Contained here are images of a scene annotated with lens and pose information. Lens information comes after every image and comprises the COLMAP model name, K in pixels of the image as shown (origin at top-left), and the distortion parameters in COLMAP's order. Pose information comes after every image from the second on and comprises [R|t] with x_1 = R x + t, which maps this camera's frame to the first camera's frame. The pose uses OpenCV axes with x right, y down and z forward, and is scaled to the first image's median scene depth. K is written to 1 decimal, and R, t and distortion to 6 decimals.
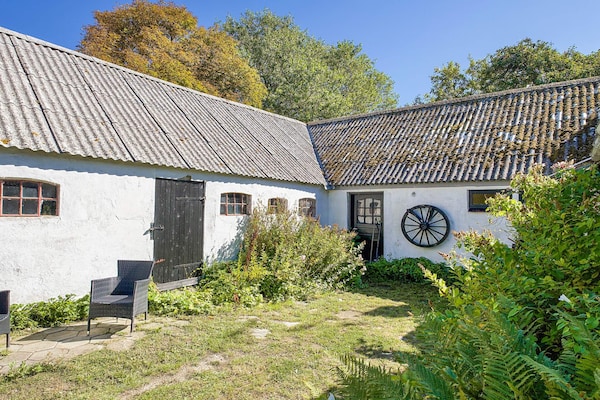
lens RADIAL K [[612.8, 0, 302.1], [0, 612.8, 188.9], [0, 0, 1]] dist [0.011246, -0.001565]
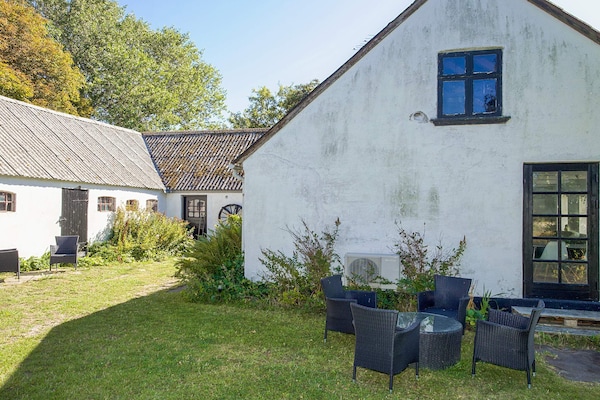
lens RADIAL K [[612.8, 0, 302.1], [0, 612.8, 188.9], [0, 0, 1]] dist [0.011246, -0.001565]
pose [[0.960888, 0.003155, 0.276918, -0.056970], [-0.004063, 0.999988, 0.002703, -0.015697], [-0.276906, -0.003723, 0.960890, -0.494127]]
